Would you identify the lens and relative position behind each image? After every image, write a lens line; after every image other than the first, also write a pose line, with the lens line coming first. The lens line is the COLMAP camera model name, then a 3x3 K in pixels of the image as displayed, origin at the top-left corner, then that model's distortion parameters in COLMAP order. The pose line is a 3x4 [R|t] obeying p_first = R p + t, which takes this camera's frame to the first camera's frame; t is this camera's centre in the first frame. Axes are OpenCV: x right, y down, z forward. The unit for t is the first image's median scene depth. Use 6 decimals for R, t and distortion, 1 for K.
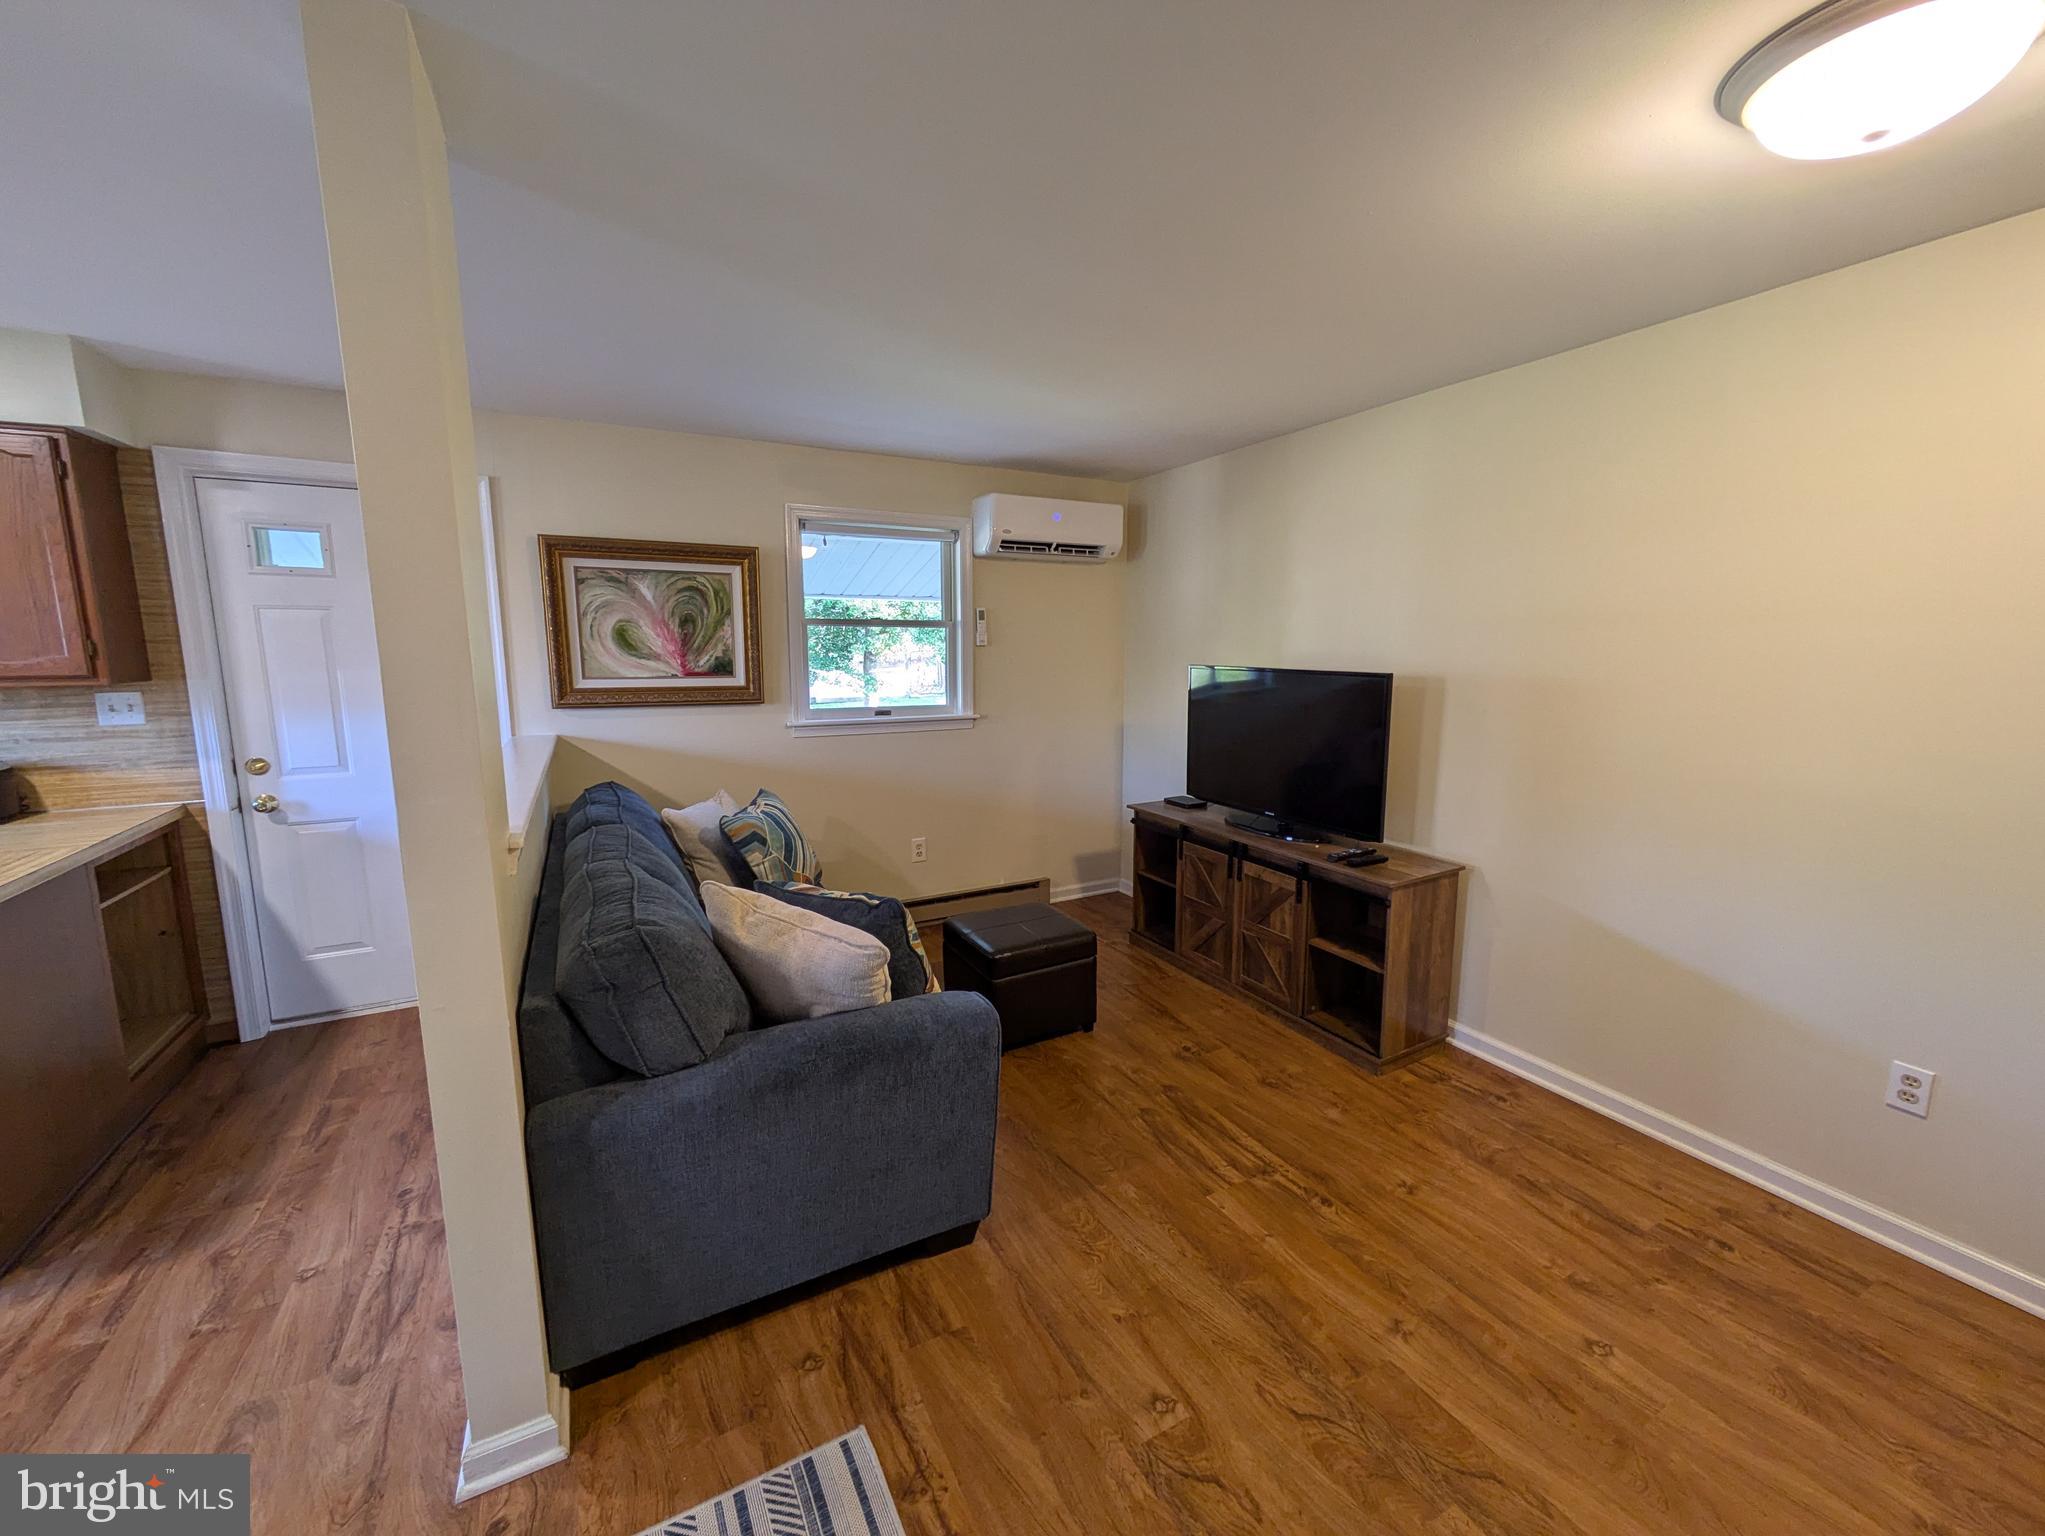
lens RADIAL K [[807.5, 0, 1022.5], [0, 807.5, 768.0], [0, 0, 1]] dist [-0.000200, -0.000212]
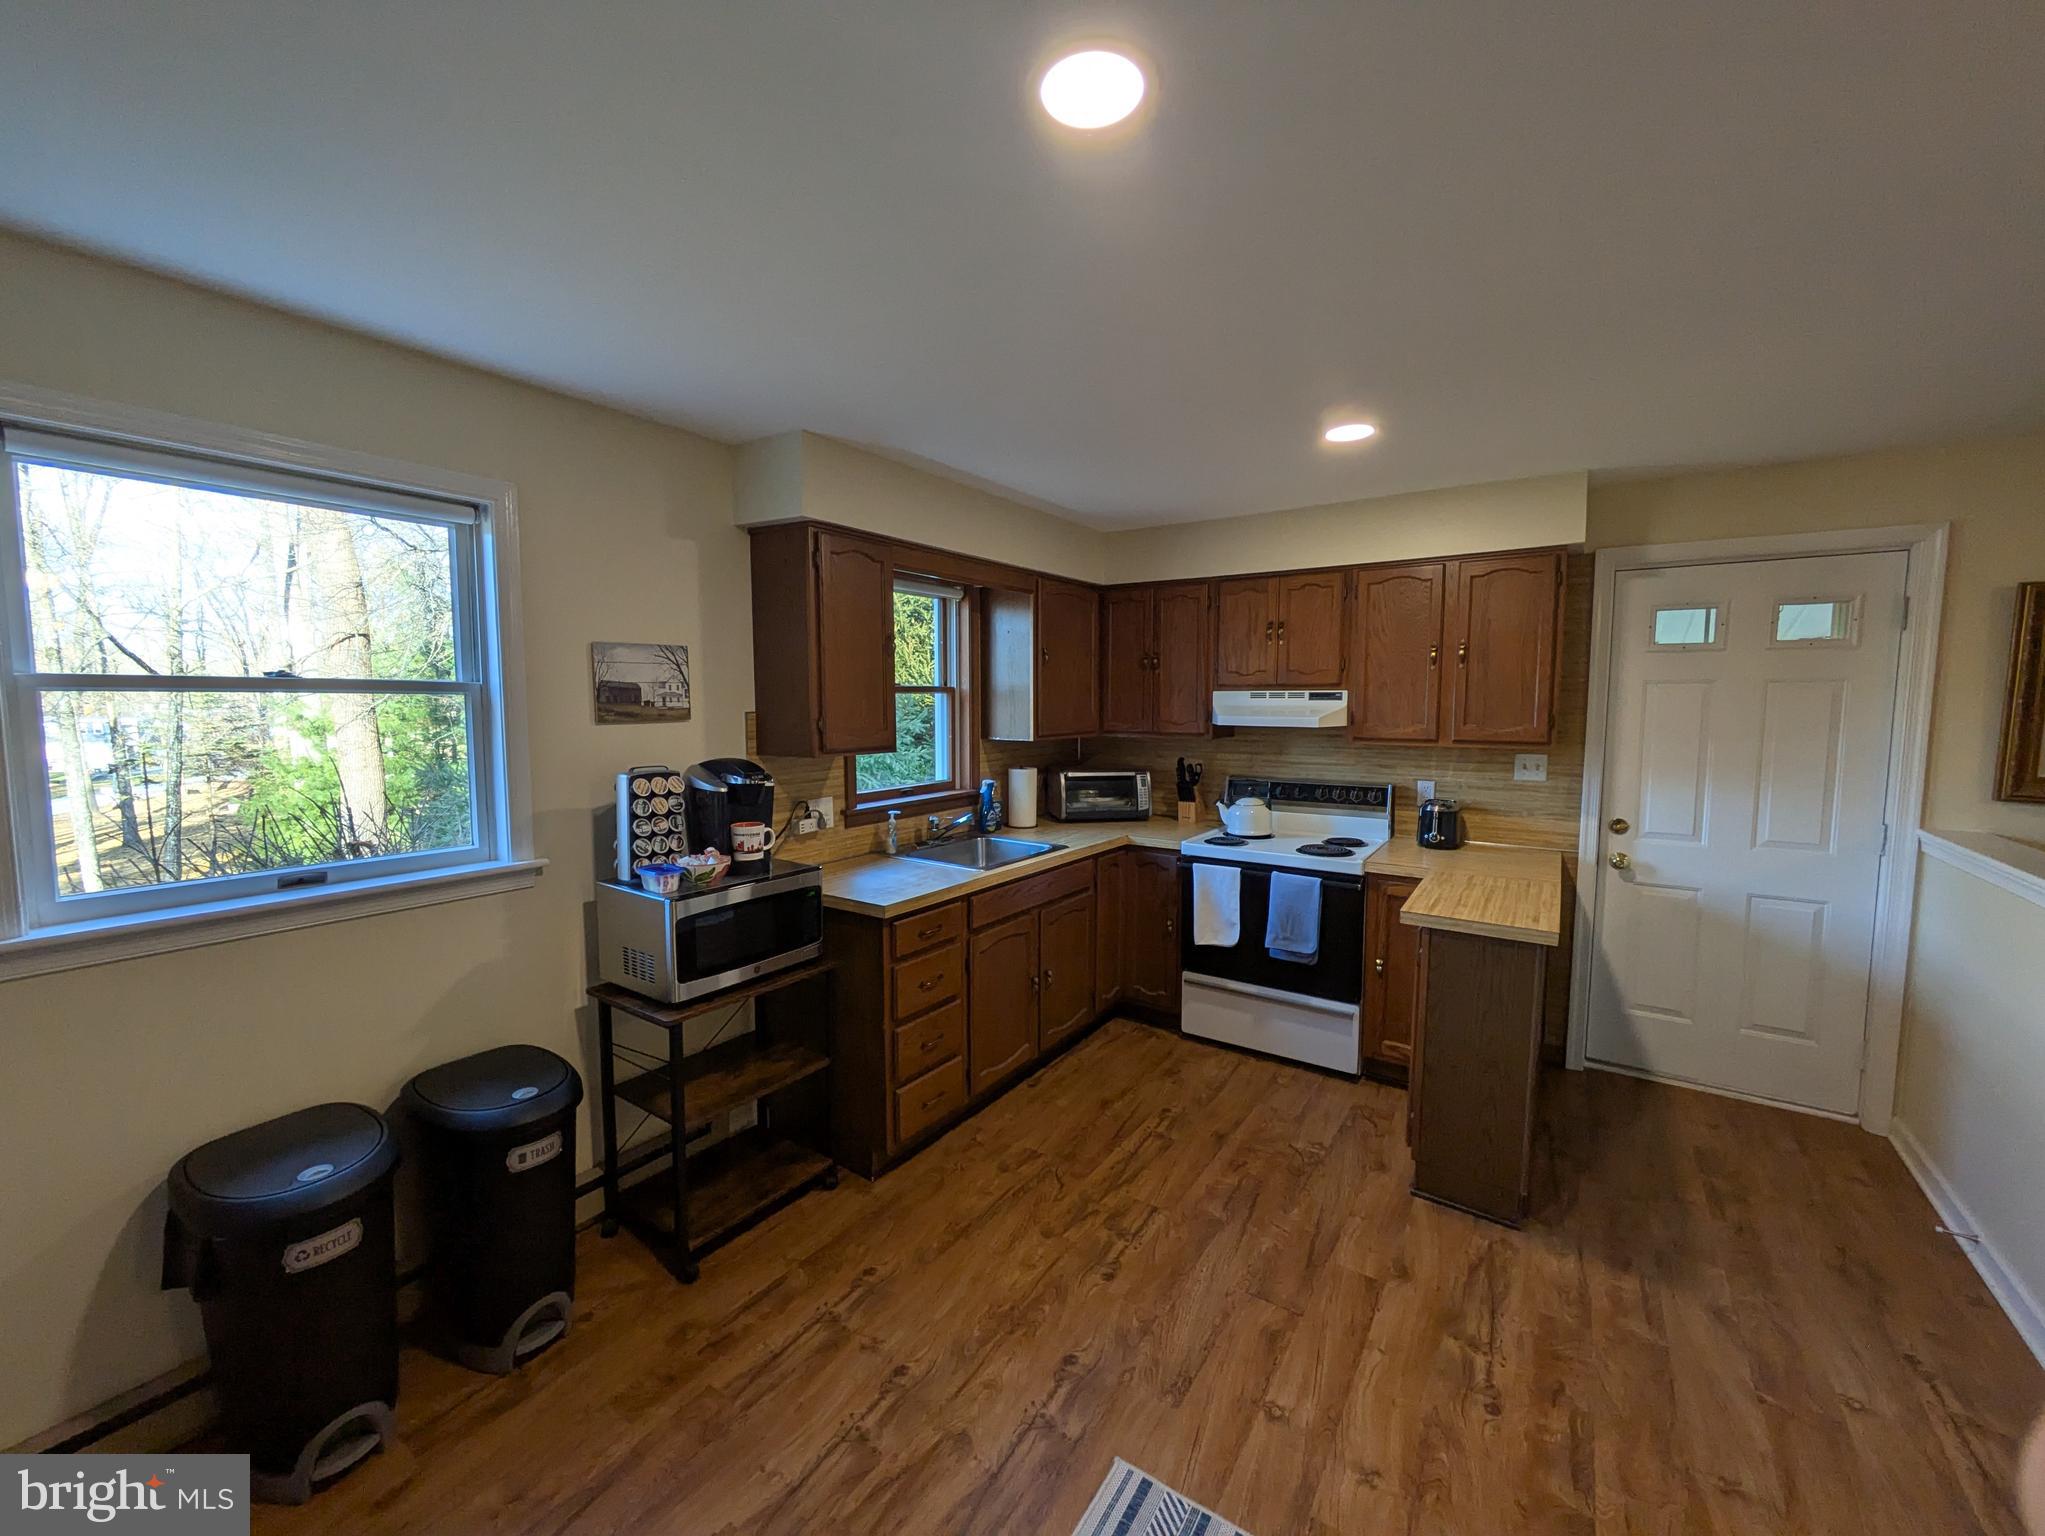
lens RADIAL K [[804.7, 0, 1022.5], [0, 804.7, 768.0], [0, 0, 1]] dist [0.001469, 0.000997]
pose [[0.459552, 0.076018, -0.884892, -0.392440], [-0.132584, 0.991038, 0.016282, 0.009941], [0.878199, 0.109841, 0.465512, -0.248277]]
